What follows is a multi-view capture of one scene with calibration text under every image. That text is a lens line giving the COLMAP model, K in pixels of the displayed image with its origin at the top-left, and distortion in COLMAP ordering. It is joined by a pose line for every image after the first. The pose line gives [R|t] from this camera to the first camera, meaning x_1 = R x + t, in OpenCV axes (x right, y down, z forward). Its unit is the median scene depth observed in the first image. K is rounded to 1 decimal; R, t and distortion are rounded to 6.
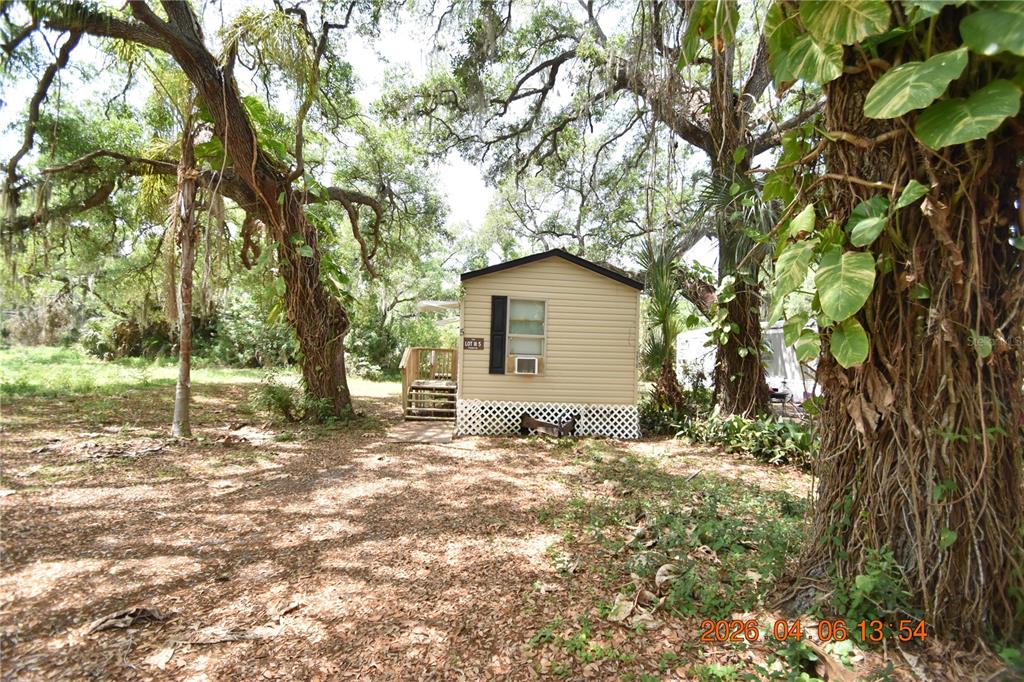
lens RADIAL K [[447.8, 0, 517.3], [0, 447.8, 339.5], [0, 0, 1]] dist [-0.004281, -0.007838]
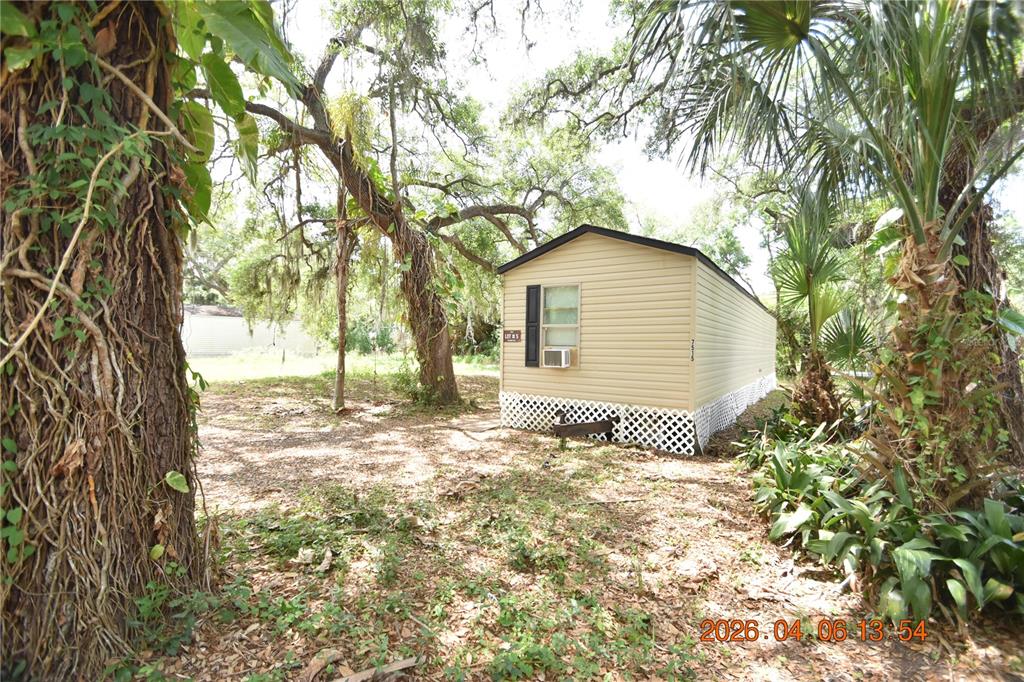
lens RADIAL K [[447.8, 0, 515.4], [0, 447.8, 342.1], [0, 0, 1]] dist [-0.004281, -0.007838]
pose [[0.761121, -0.025763, -0.648098, 0.543008], [0.027936, 0.999586, -0.006927, 0.029550], [0.648008, -0.012833, 0.761525, 0.246107]]
